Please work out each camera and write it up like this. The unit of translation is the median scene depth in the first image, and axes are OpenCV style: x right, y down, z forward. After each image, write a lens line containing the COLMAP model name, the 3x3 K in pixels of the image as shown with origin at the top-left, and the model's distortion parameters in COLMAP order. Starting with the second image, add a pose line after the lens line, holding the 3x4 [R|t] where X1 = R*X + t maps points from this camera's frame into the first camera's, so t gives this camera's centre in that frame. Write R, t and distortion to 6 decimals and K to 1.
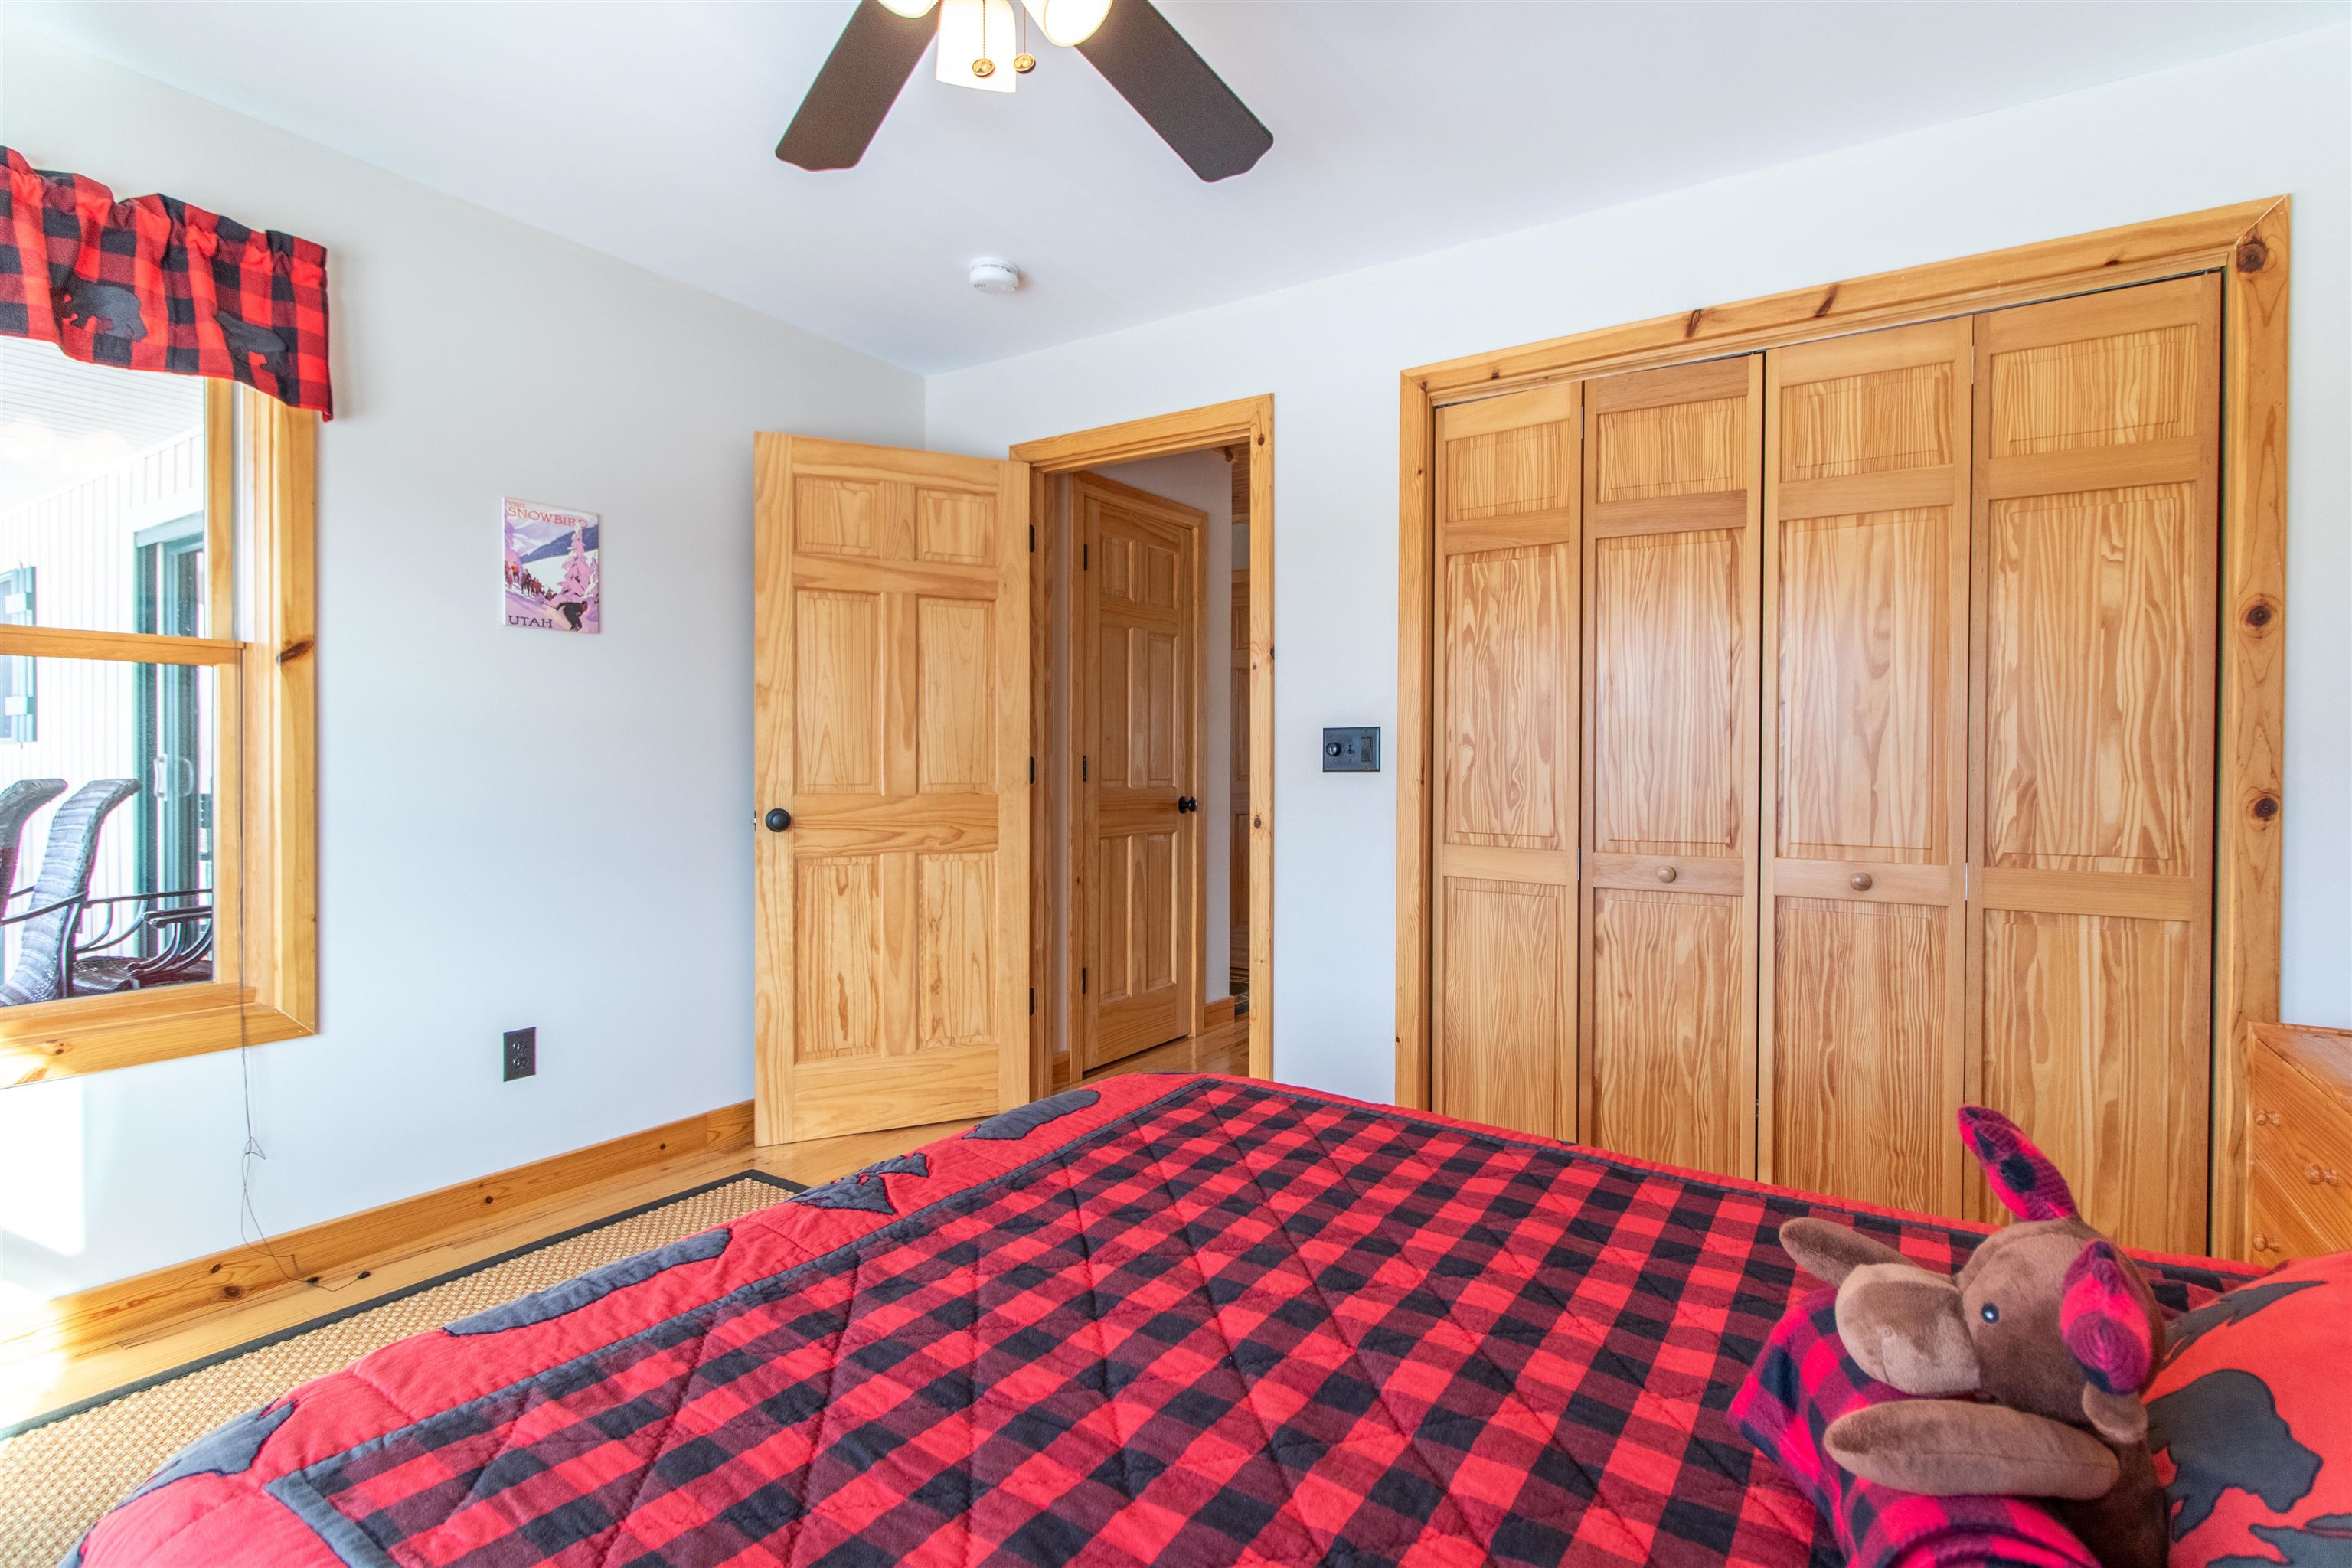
lens RADIAL K [[1128.7, 0, 1181.2], [0, 1128.7, 754.3], [0, 0, 1]] dist [-0.002541, -0.001267]
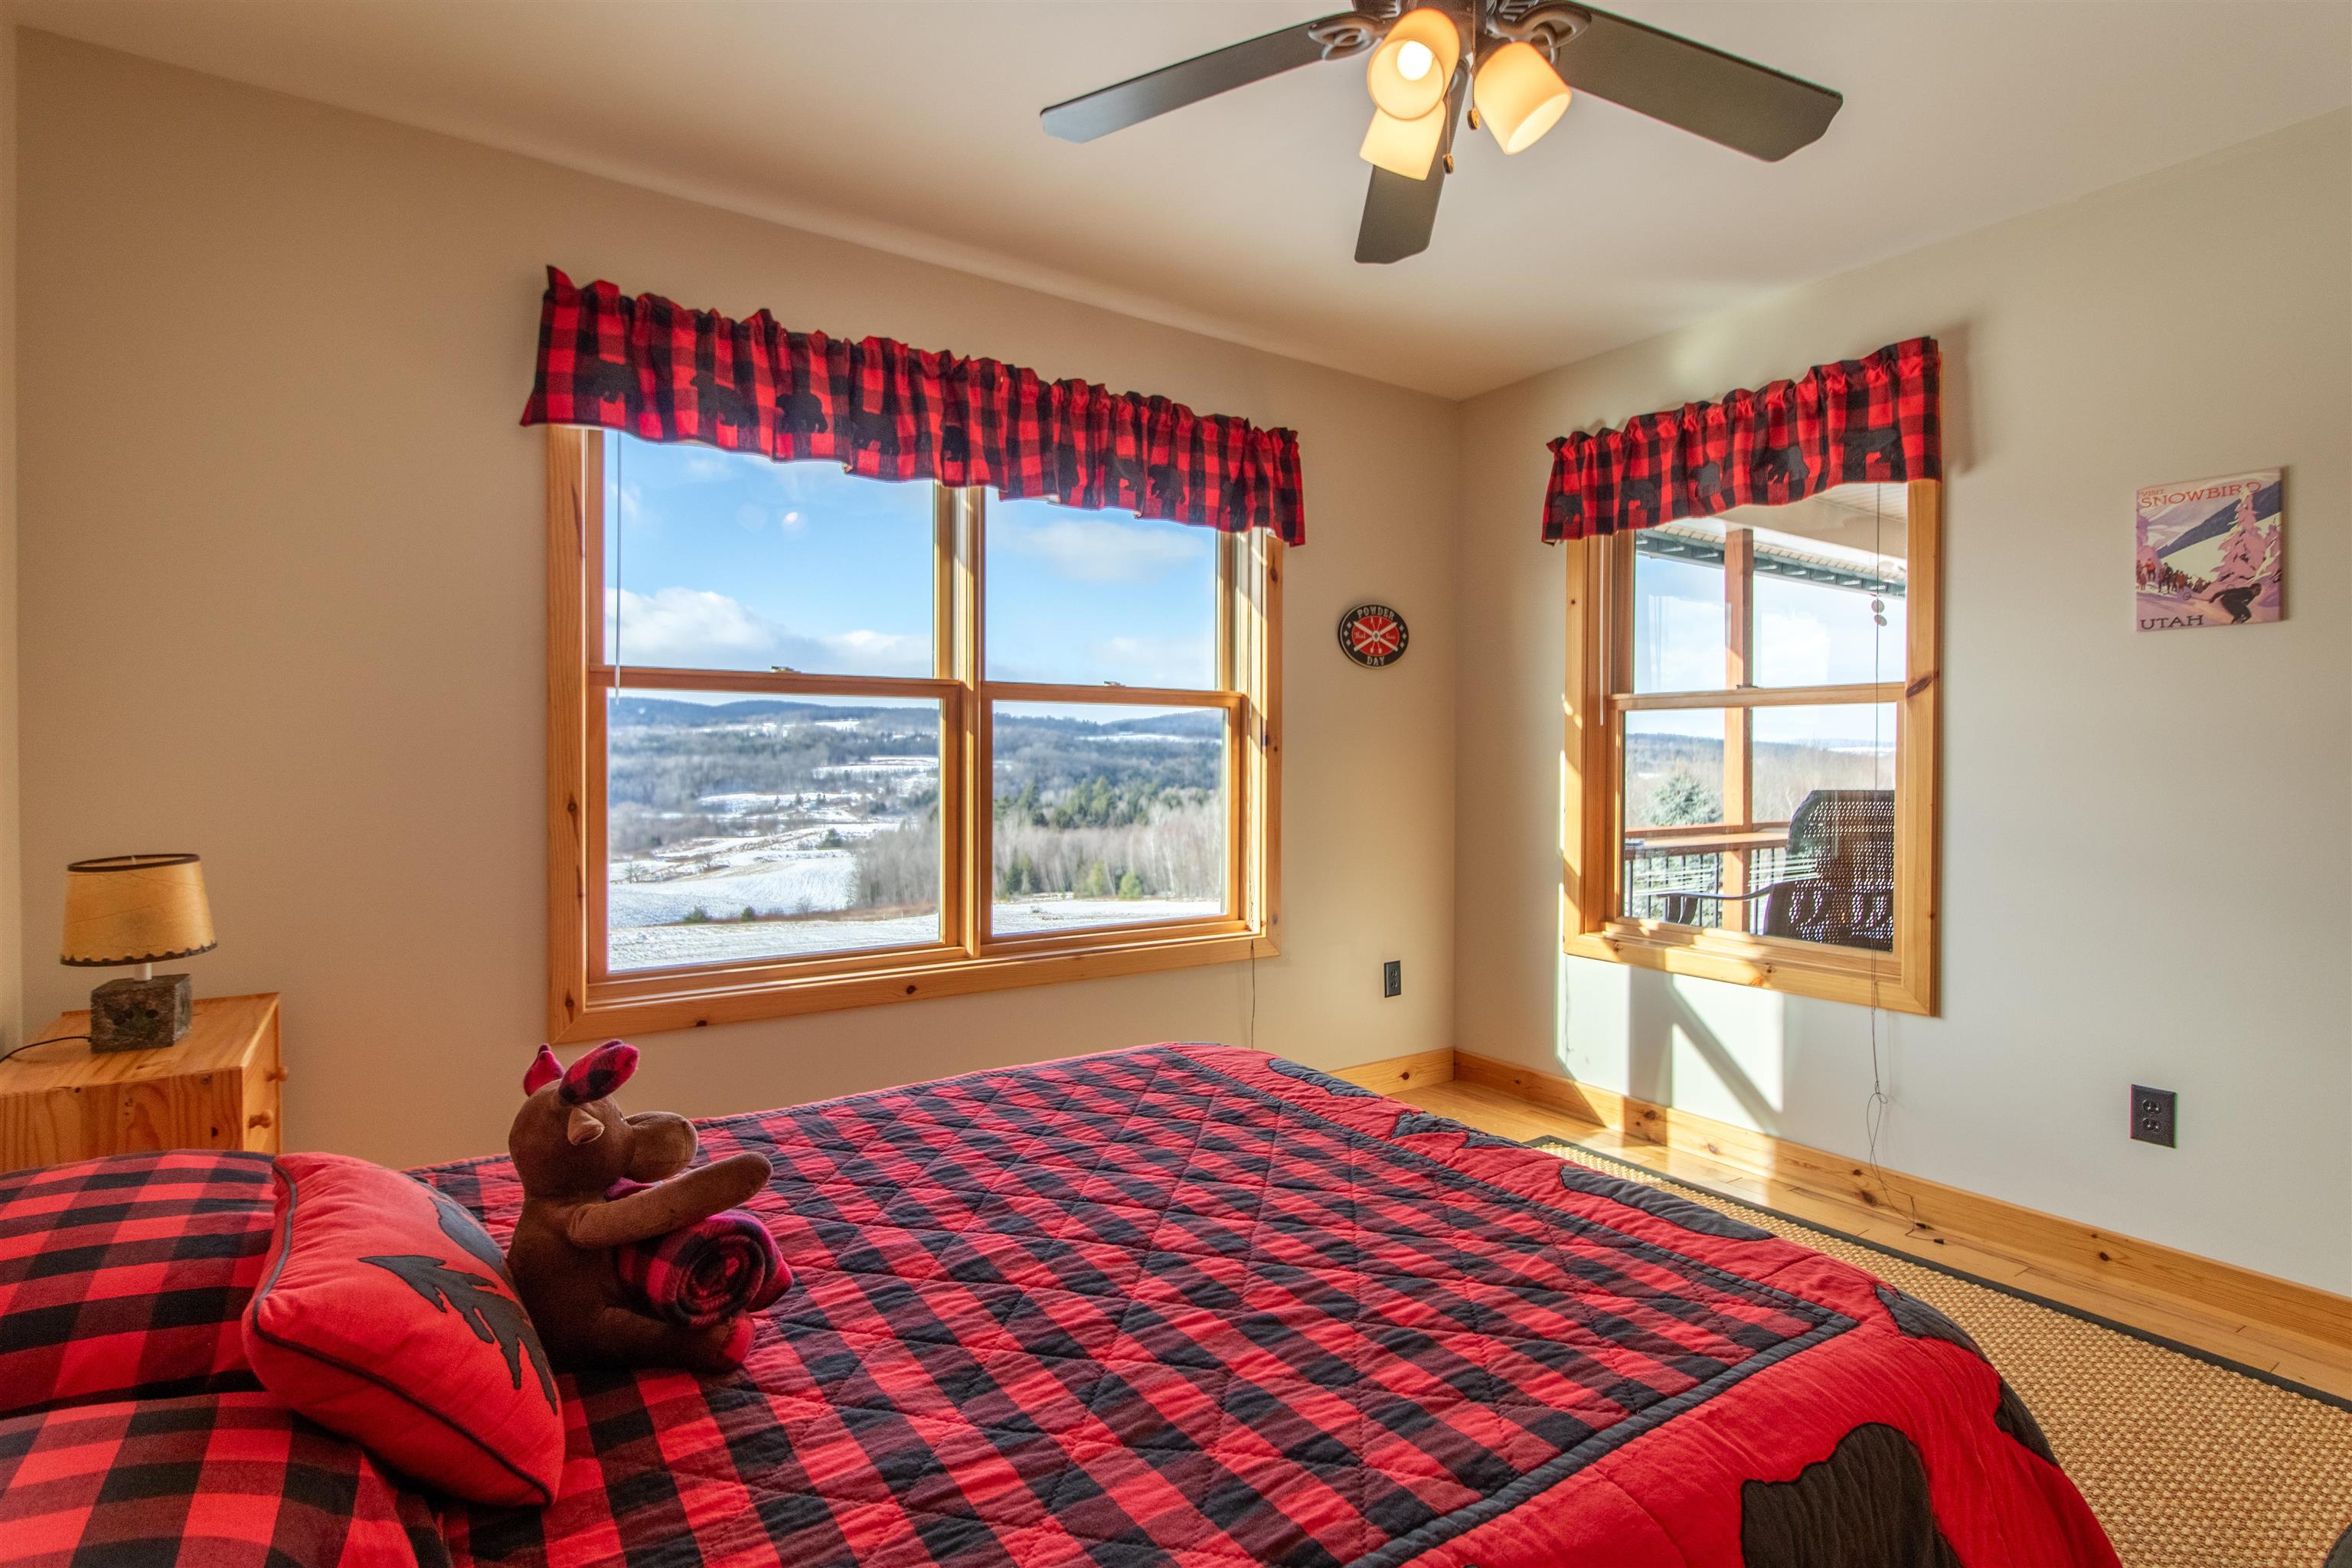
lens RADIAL K [[1128.7, 0, 1181.2], [0, 1128.7, 754.3], [0, 0, 1]] dist [-0.002541, -0.001267]
pose [[-0.380370, -0.004192, -0.924825, 0.515498], [0.003091, 0.999978, -0.005804, -0.013991], [0.924829, -0.005066, -0.380349, 0.631410]]
